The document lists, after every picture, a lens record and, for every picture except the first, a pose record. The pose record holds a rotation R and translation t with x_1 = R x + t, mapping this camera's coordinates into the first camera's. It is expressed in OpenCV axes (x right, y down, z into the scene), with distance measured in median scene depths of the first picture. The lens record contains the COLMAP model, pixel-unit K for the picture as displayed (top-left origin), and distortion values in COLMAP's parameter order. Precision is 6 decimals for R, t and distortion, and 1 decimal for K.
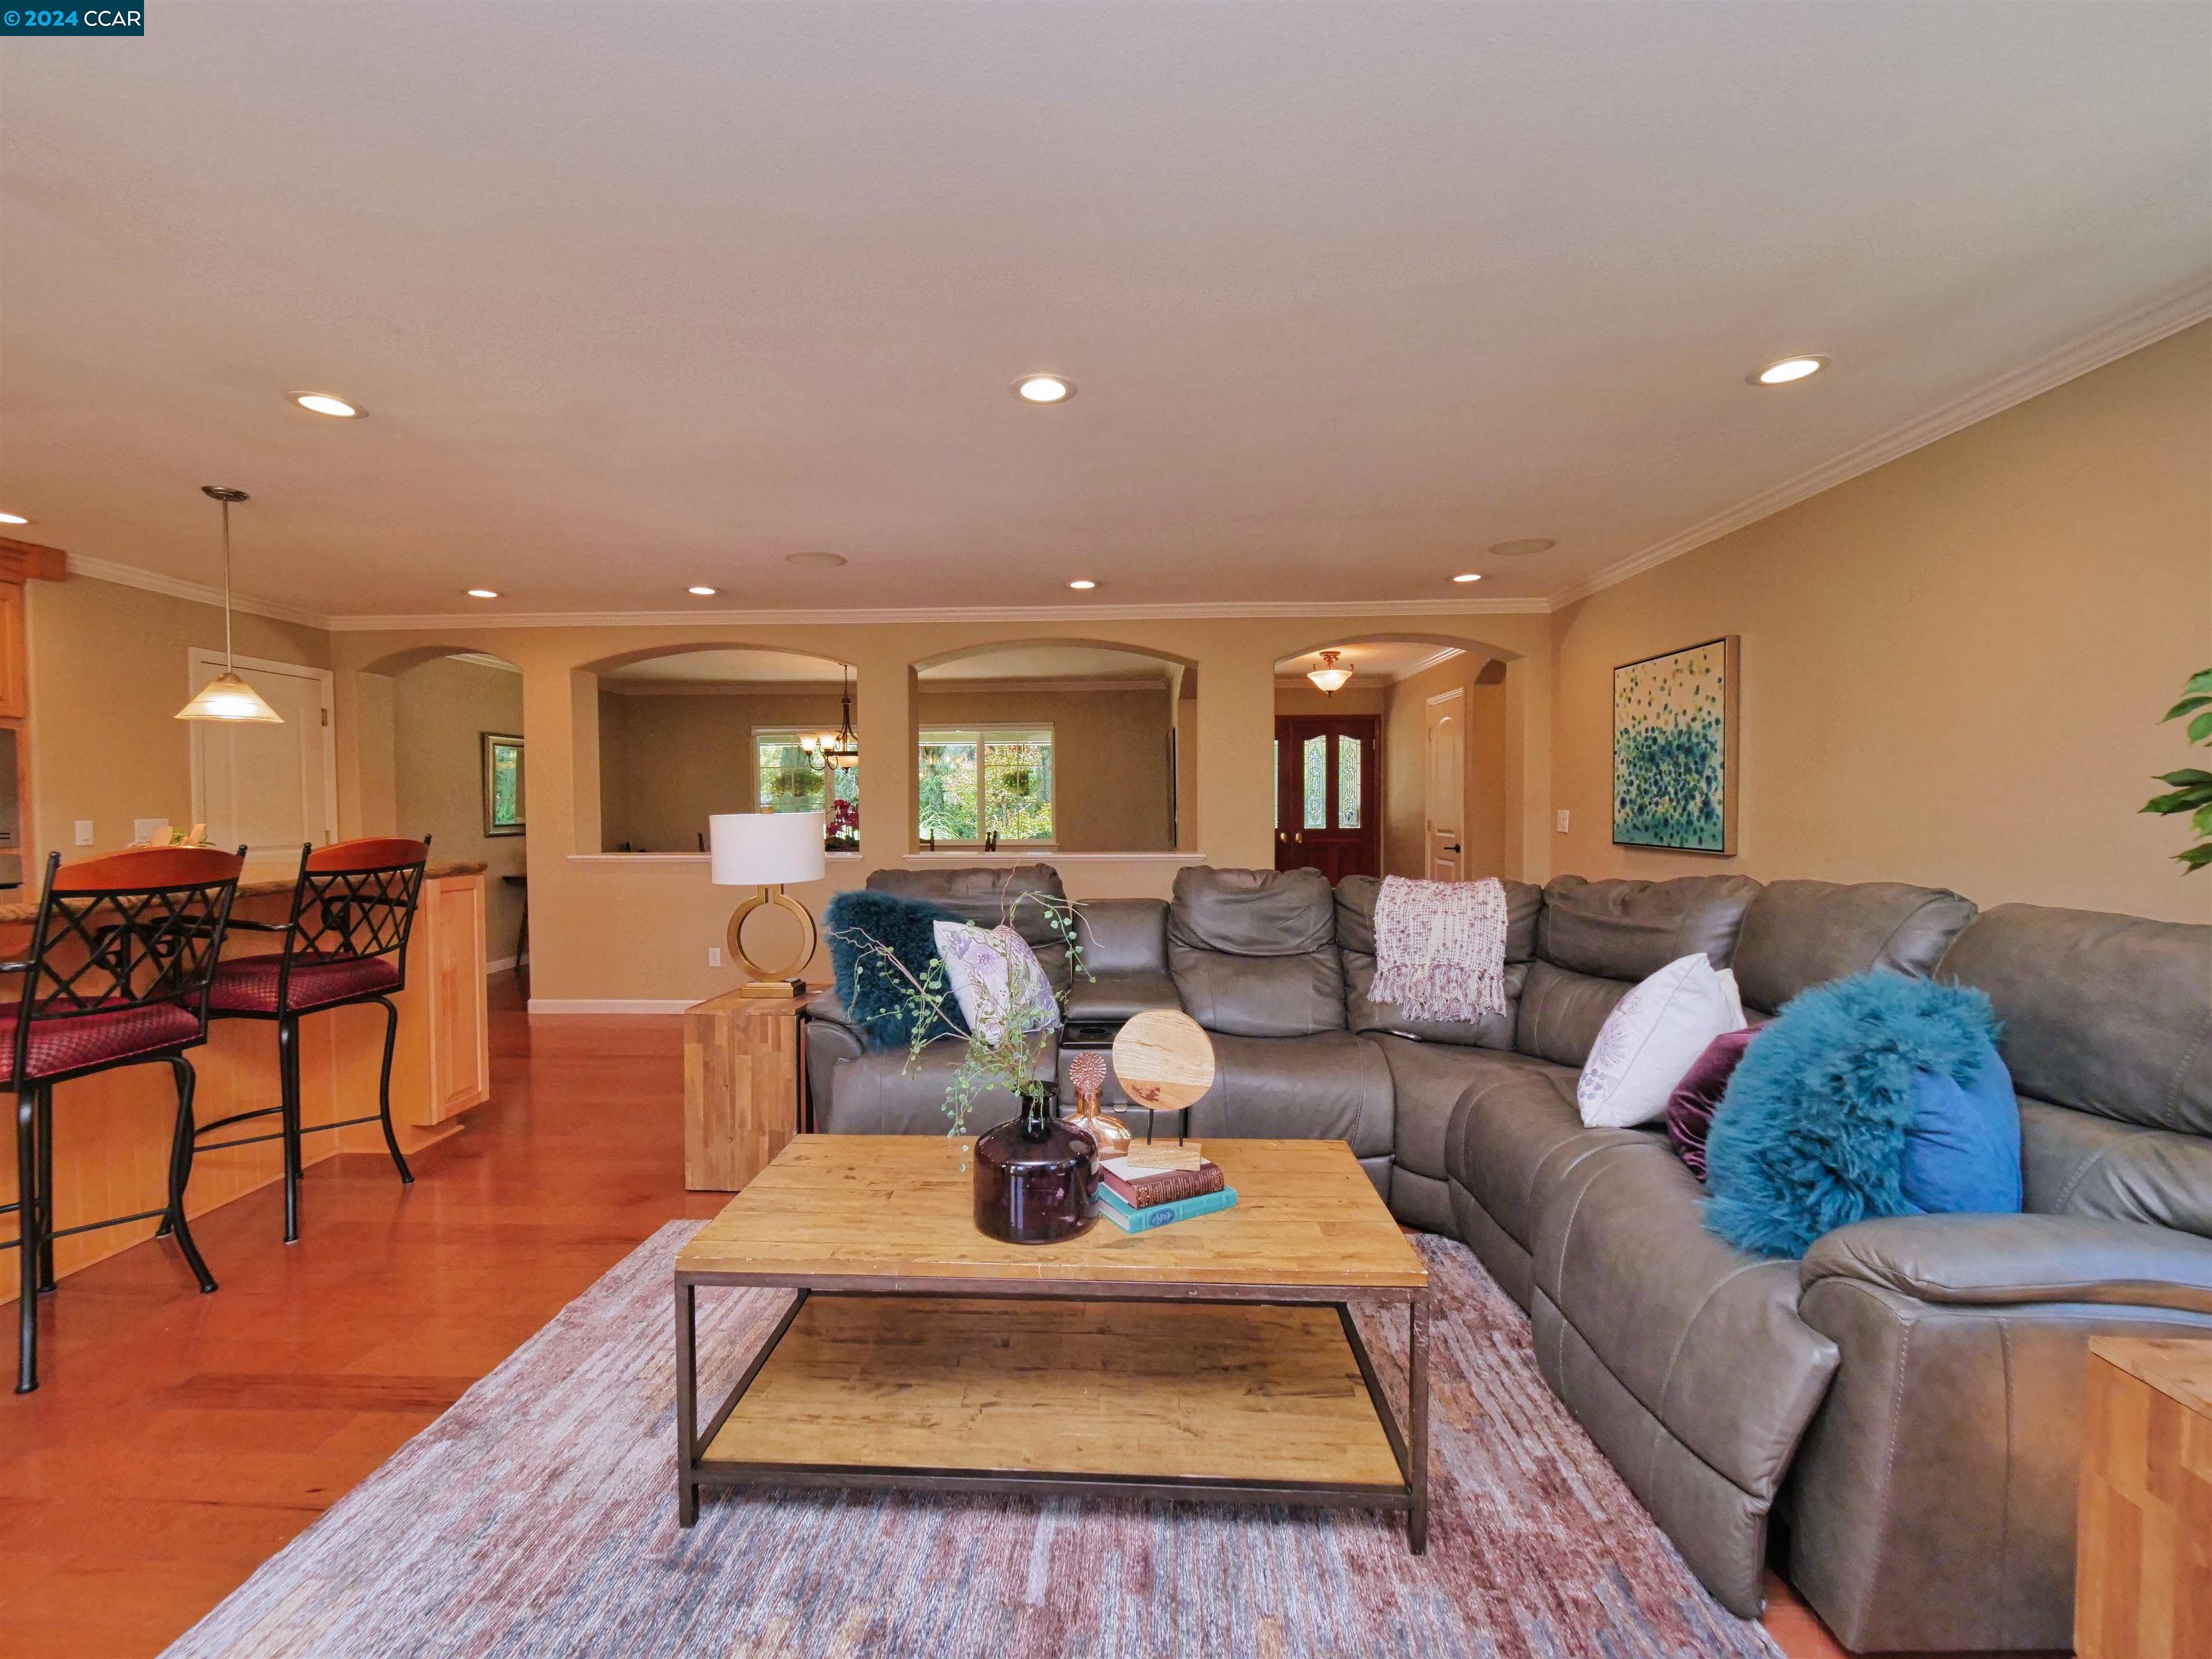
lens RADIAL K [[943.2, 0, 1083.7], [0, 943.2, 828.6], [0, 0, 1]] dist [-0.005974, 0.002180]
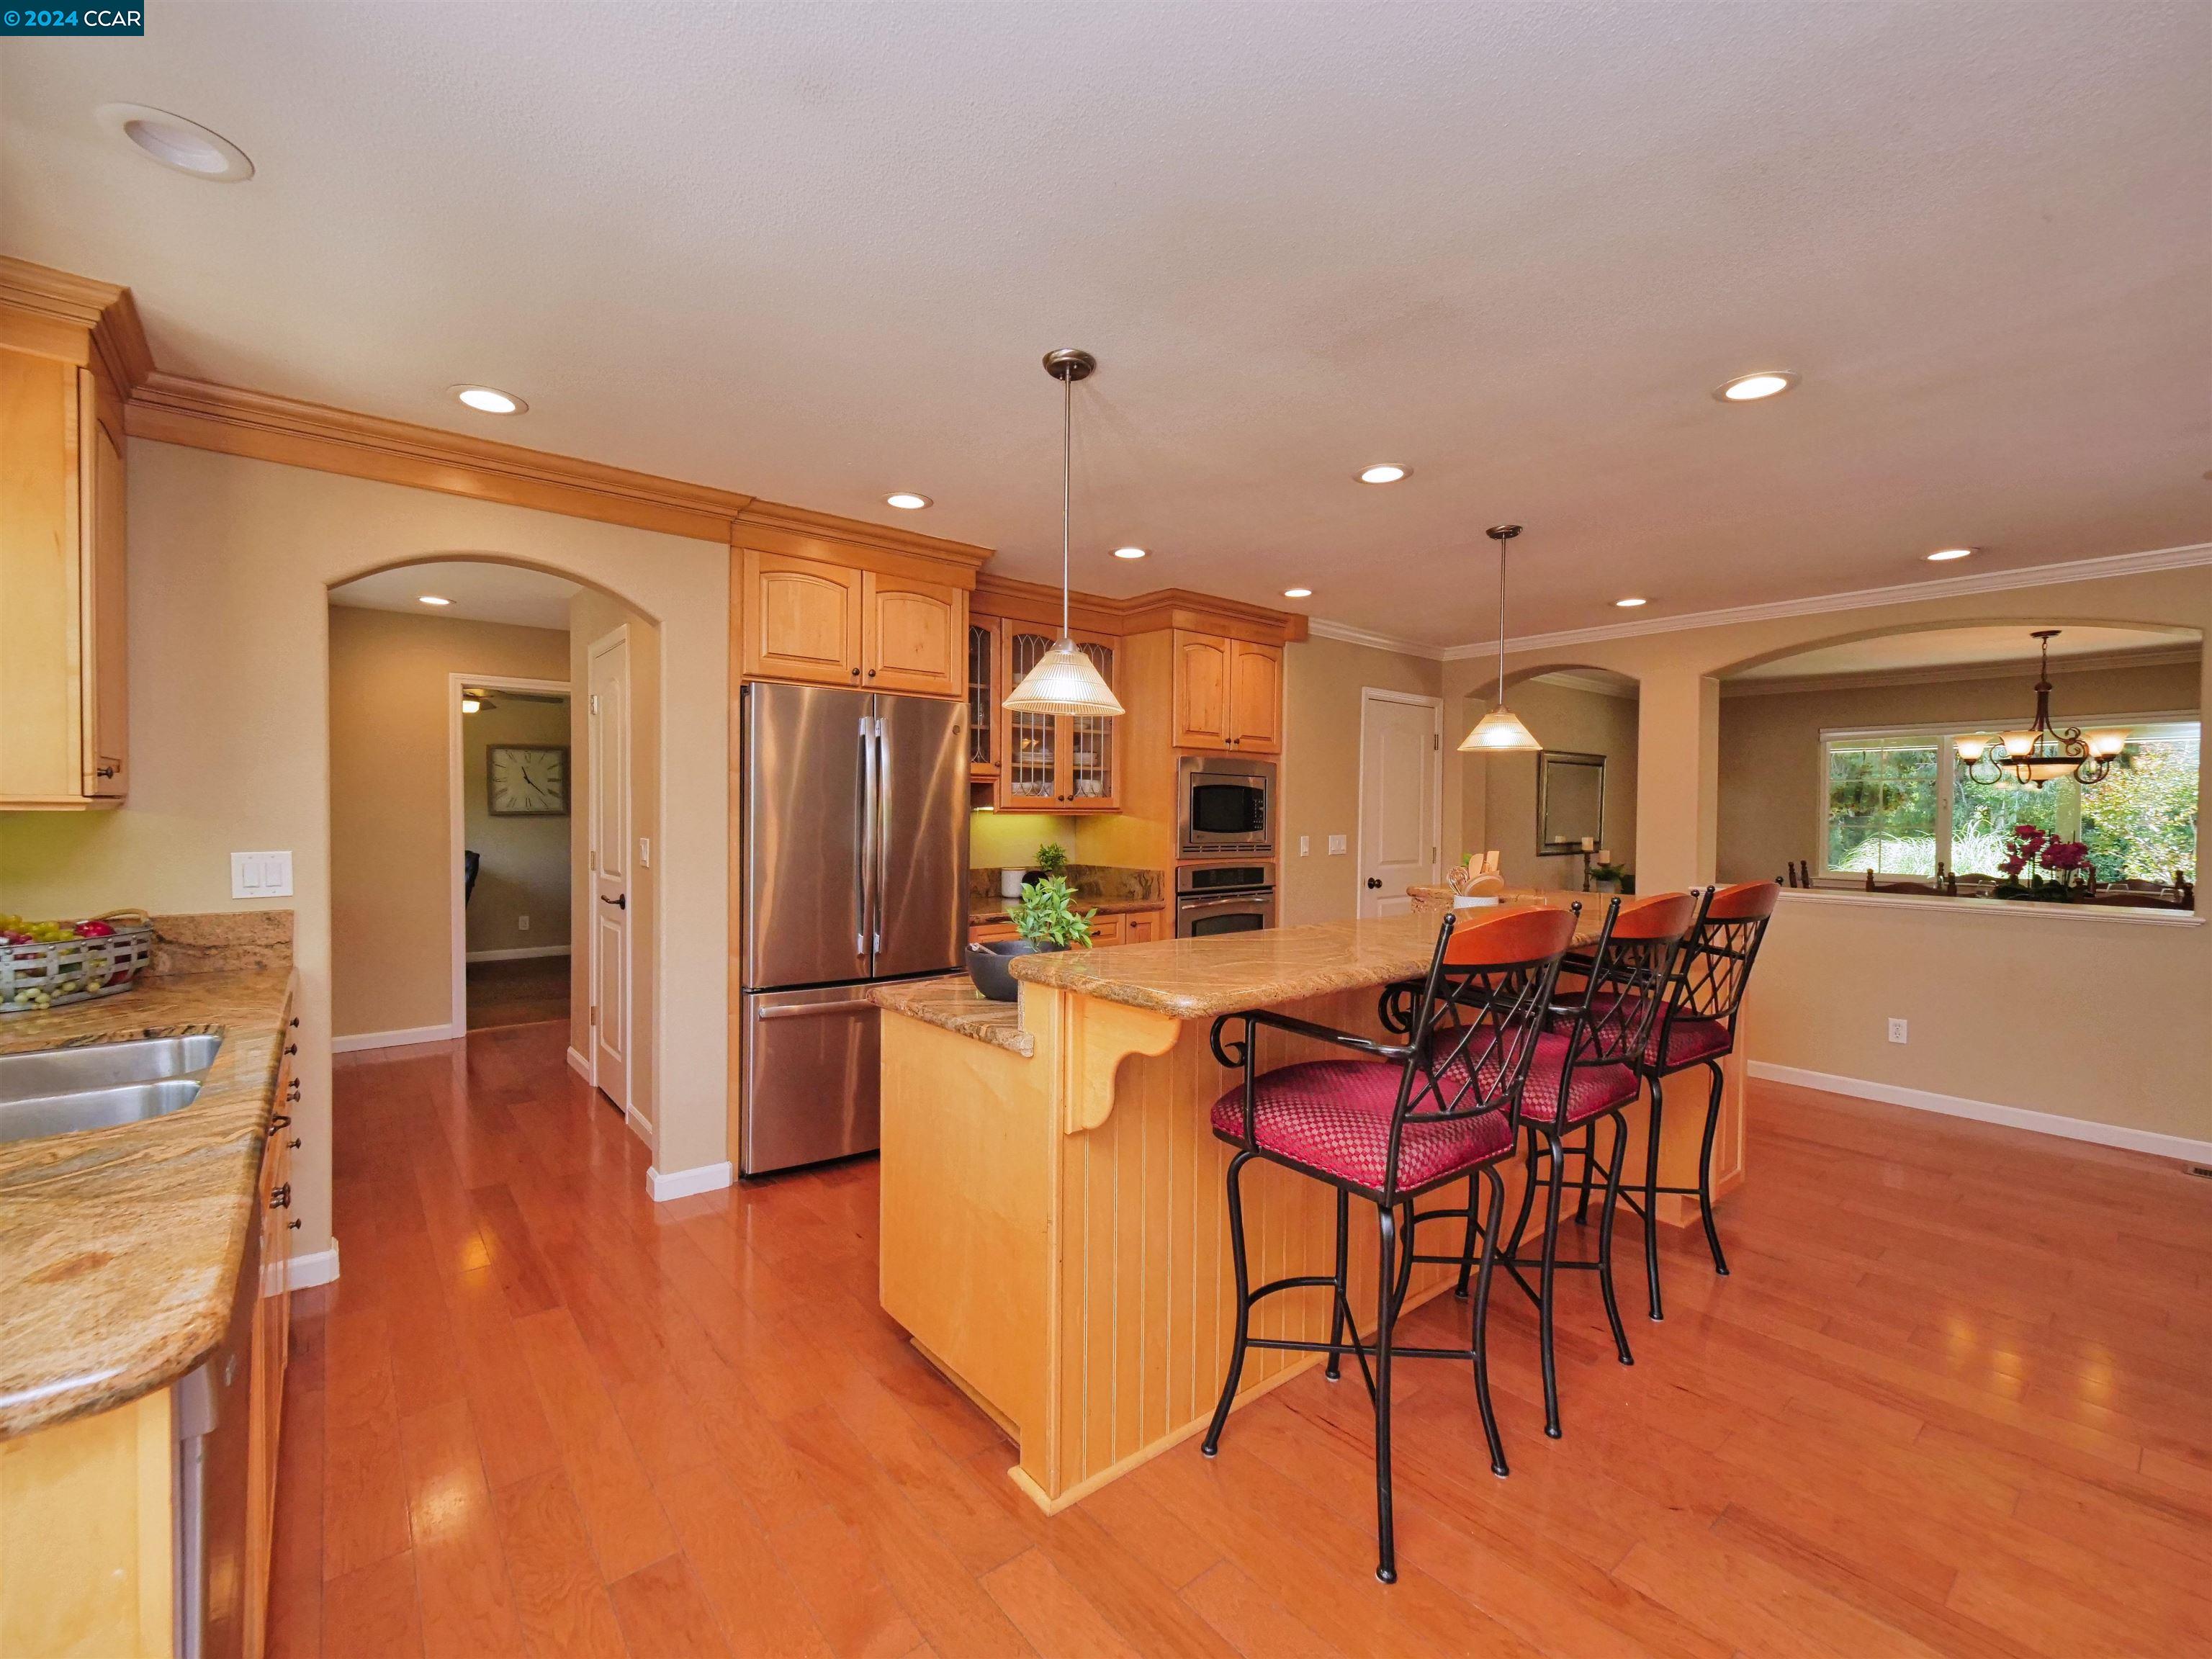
lens RADIAL K [[943.2, 0, 1087.0], [0, 943.2, 828.7], [0, 0, 1]] dist [-0.005974, 0.002180]
pose [[0.663592, 0.027407, -0.747593, -0.366547], [-0.032120, 0.999451, 0.008129, -0.020413], [0.747405, 0.018618, 0.664108, -0.023537]]
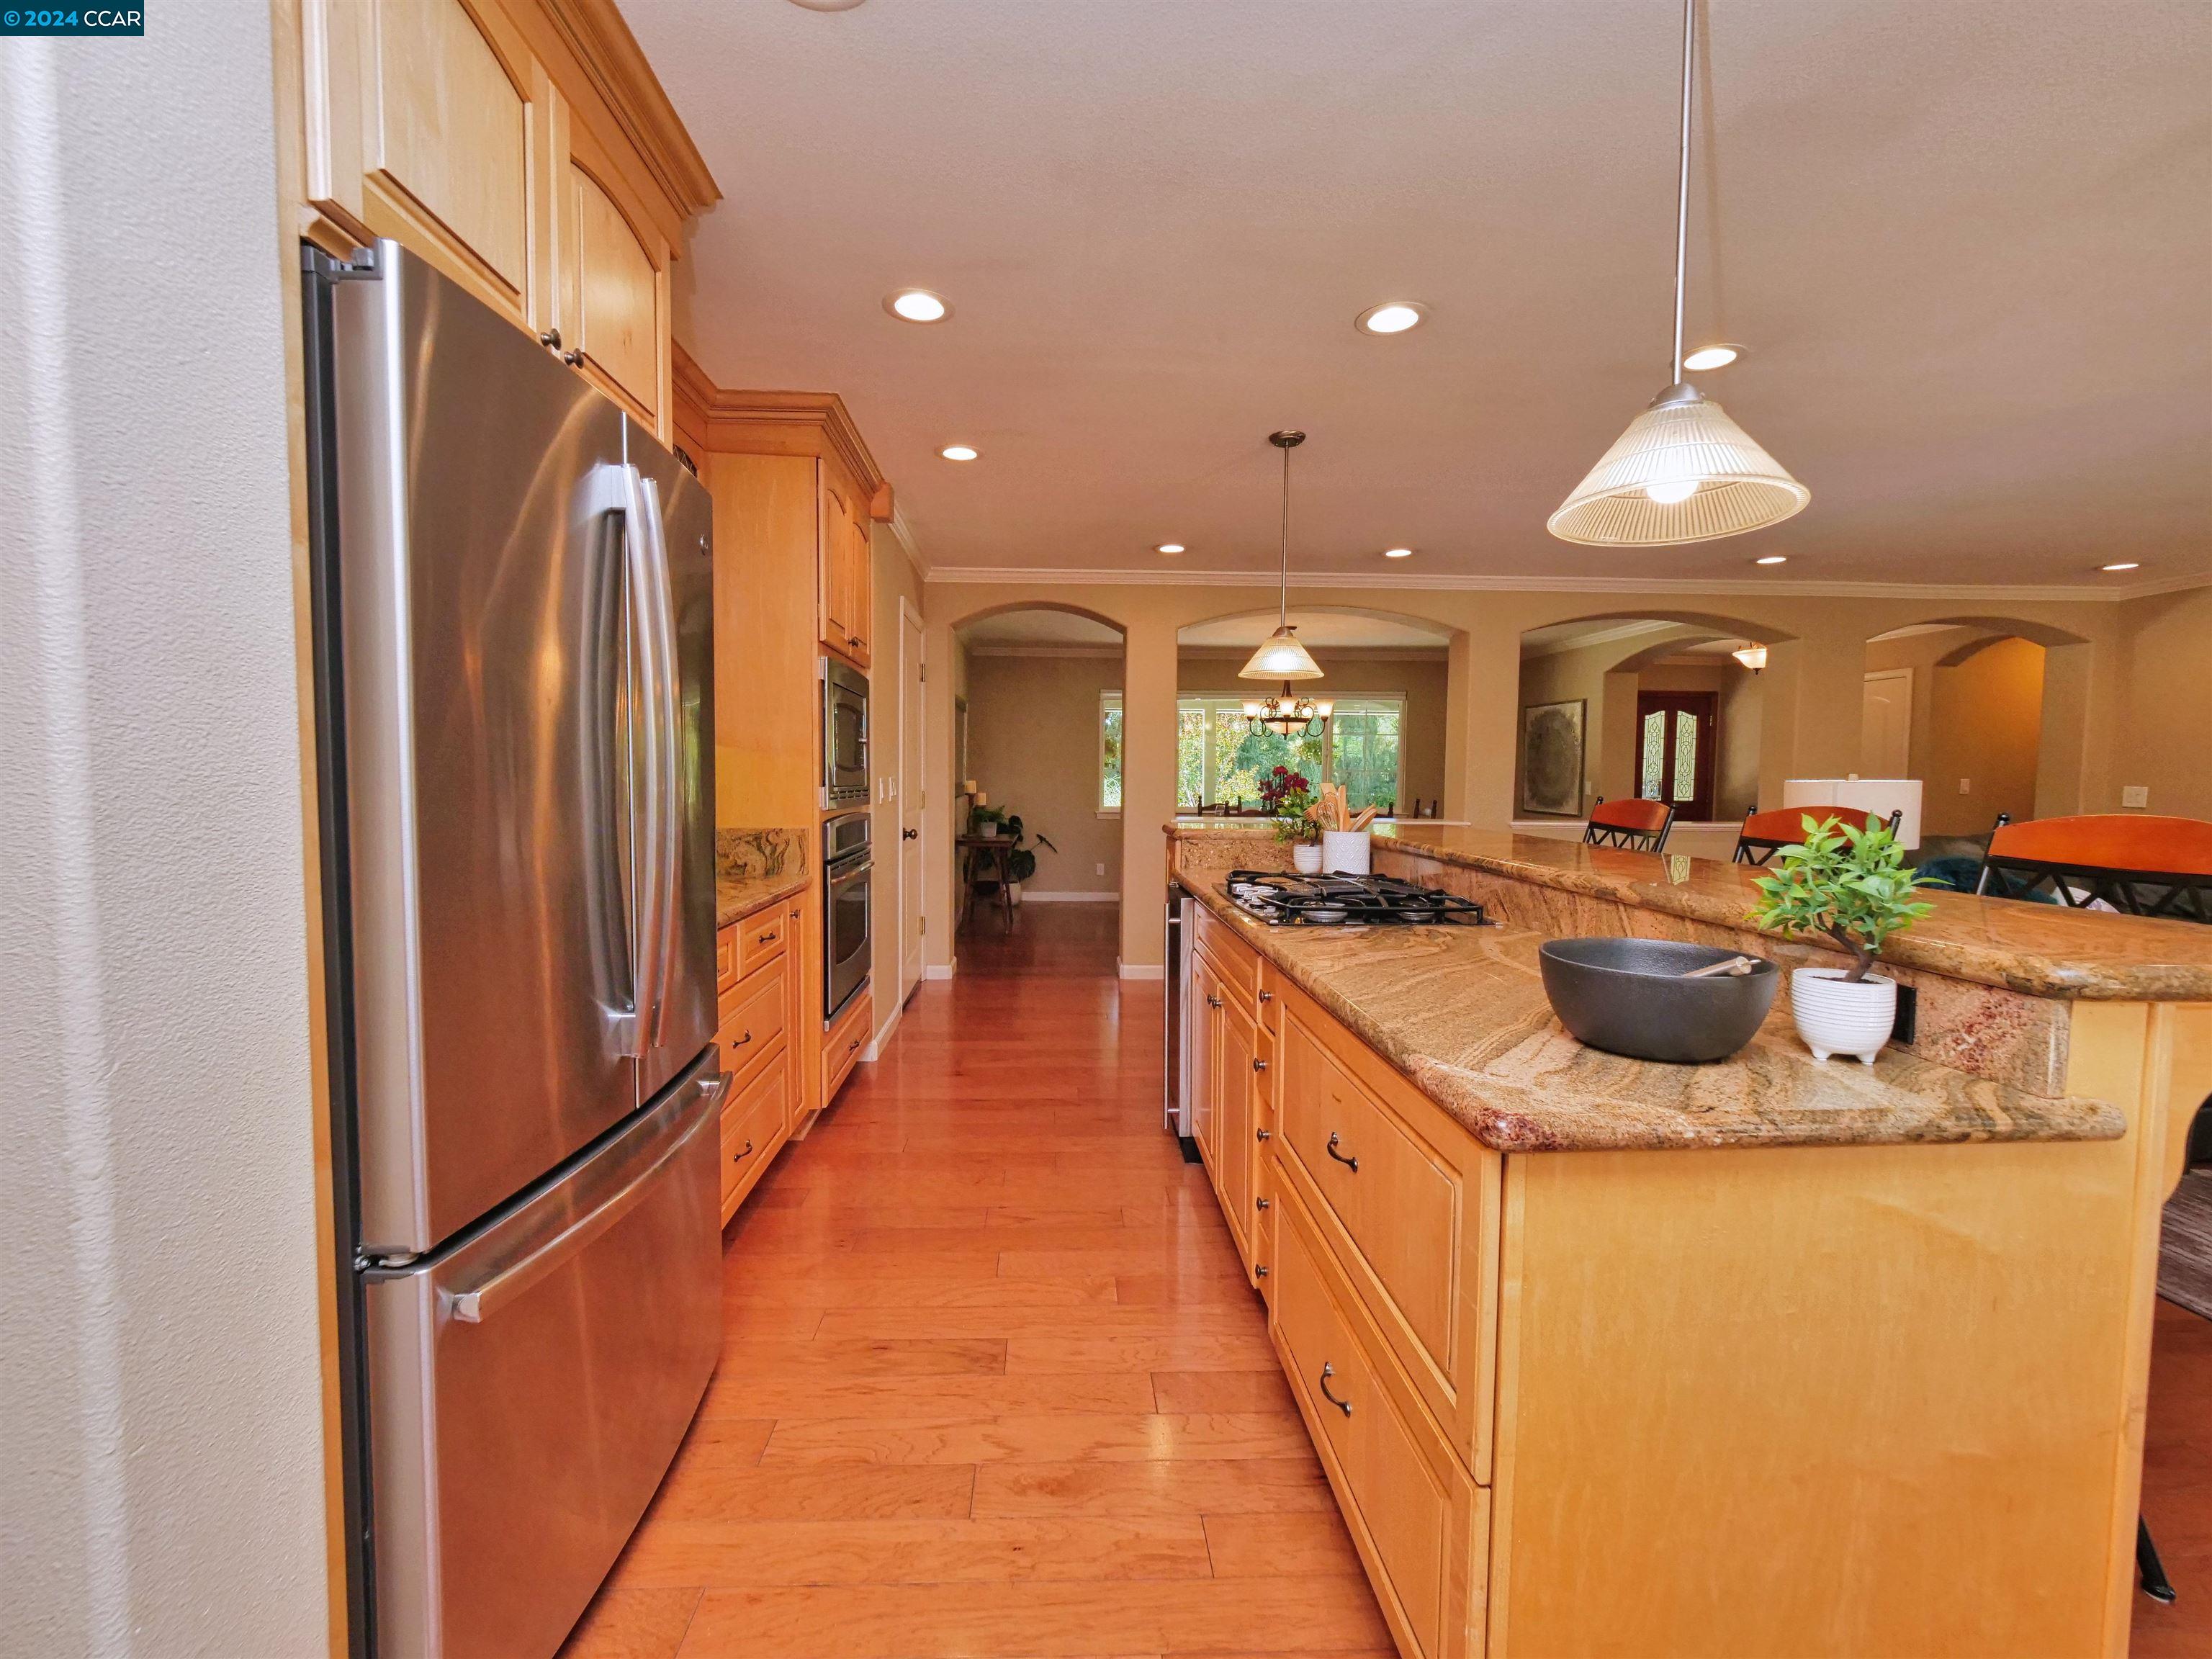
lens RADIAL K [[943.2, 0, 1084.4], [0, 943.2, 821.1], [0, 0, 1]] dist [-0.005974, 0.002180]
pose [[0.996865, 0.010026, 0.078487, -1.006396], [-0.011994, 0.999624, 0.024653, 0.010078], [-0.078211, -0.025518, 0.996610, 0.040176]]
